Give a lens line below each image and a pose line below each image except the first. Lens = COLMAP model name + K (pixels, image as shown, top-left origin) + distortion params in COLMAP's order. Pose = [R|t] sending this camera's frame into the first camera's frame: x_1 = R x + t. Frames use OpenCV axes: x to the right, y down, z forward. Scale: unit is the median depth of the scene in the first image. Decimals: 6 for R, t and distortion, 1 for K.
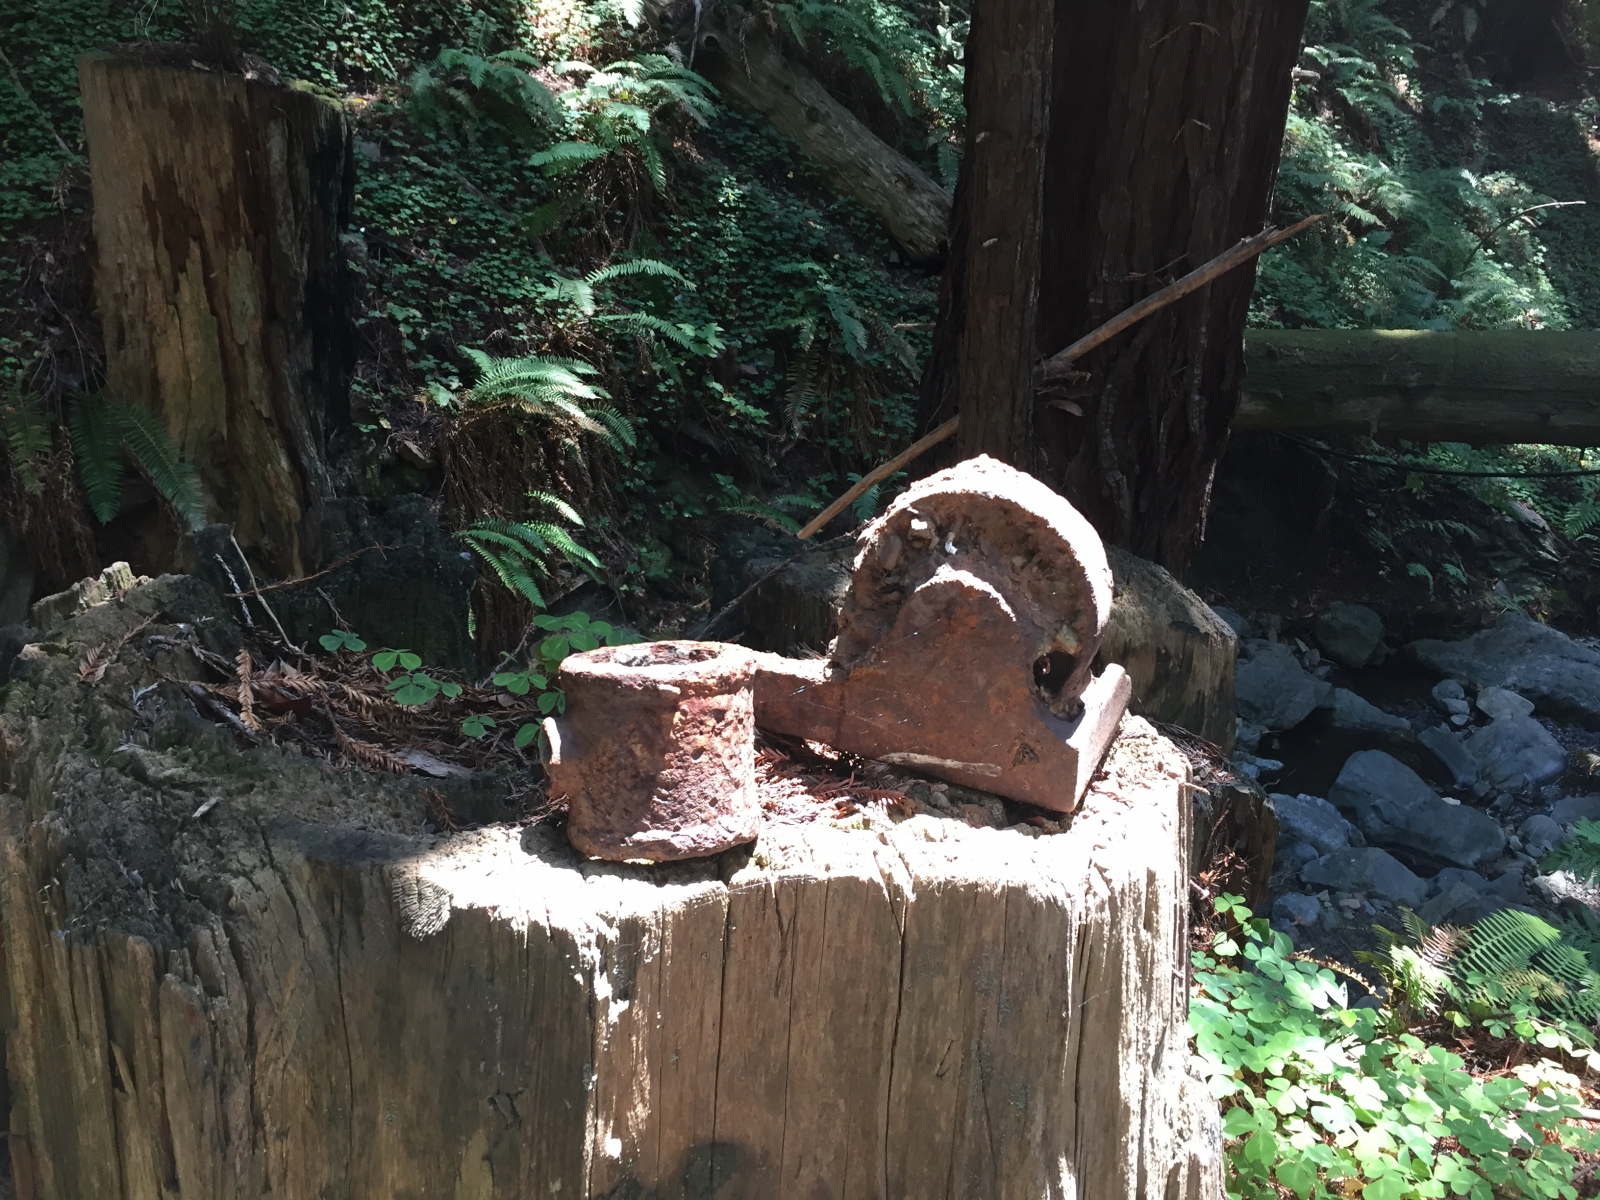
lens RADIAL K [[1341.4, 0, 816.7], [0, 1341.4, 595.8], [0, 0, 1]] dist [0.067834, -0.069284]
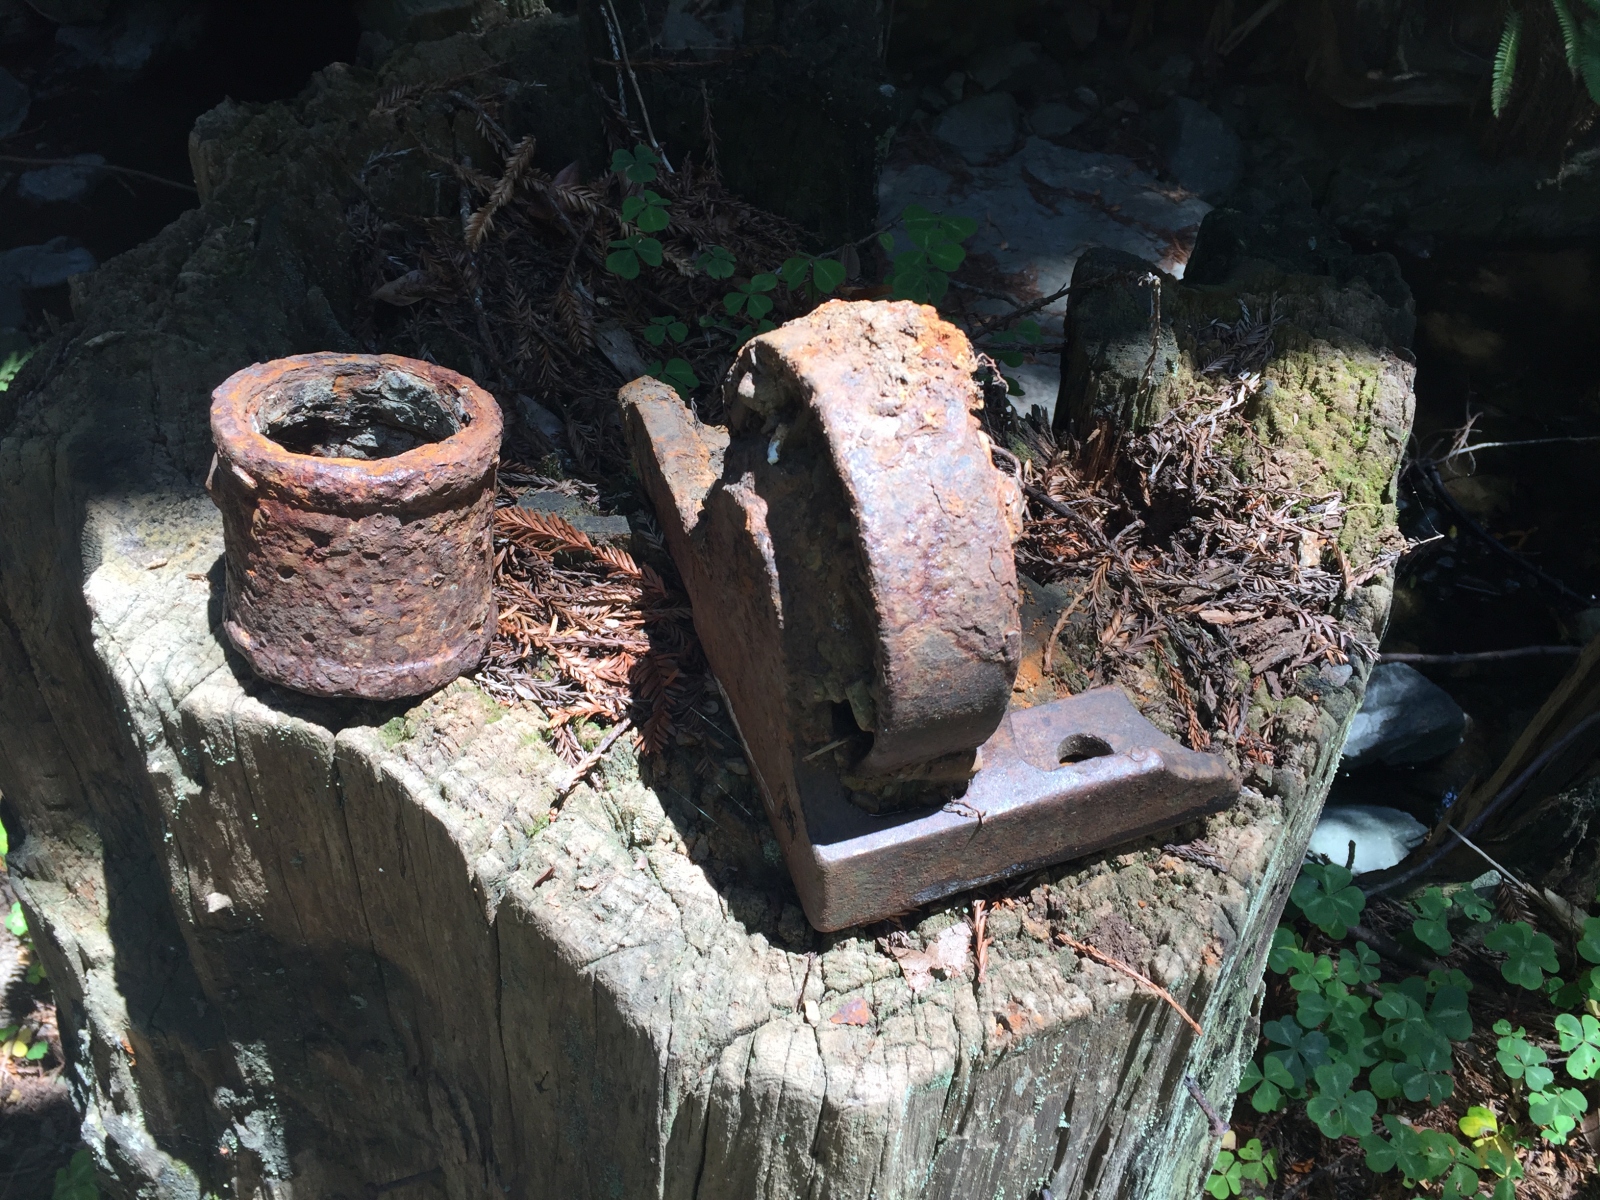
lens RADIAL K [[1356.3, 0, 807.7], [0, 1356.3, 590.7], [0, 0, 1]] dist [0.077264, -0.099150]
pose [[0.683219, 0.507904, -0.524638, 0.469495], [-0.250706, 0.837957, 0.484742, -0.284190], [0.685826, -0.199655, 0.699843, 0.671766]]
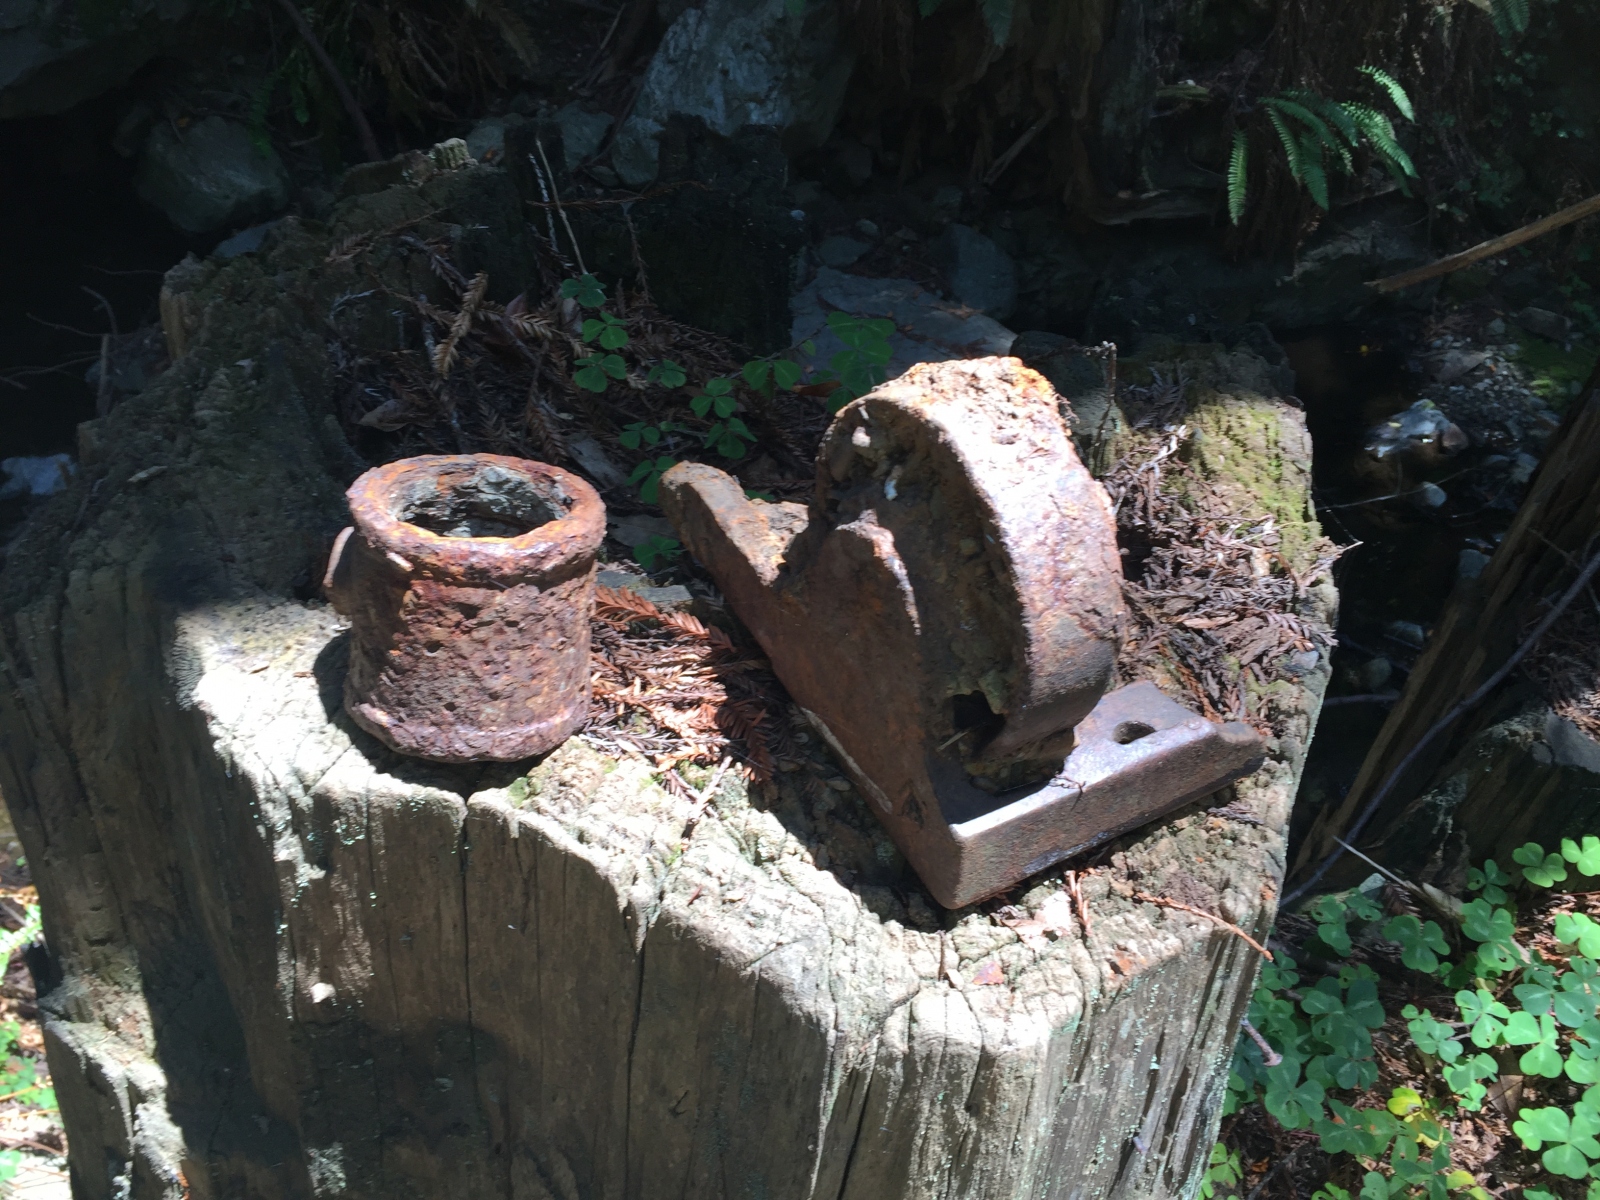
lens RADIAL K [[1356.3, 0, 807.7], [0, 1356.3, 590.7], [0, 0, 1]] dist [0.077264, -0.099150]
pose [[0.797236, 0.386665, -0.463578, 0.429410], [-0.222838, 0.902202, 0.369290, -0.246672], [0.561033, -0.191108, 0.805432, 0.483330]]
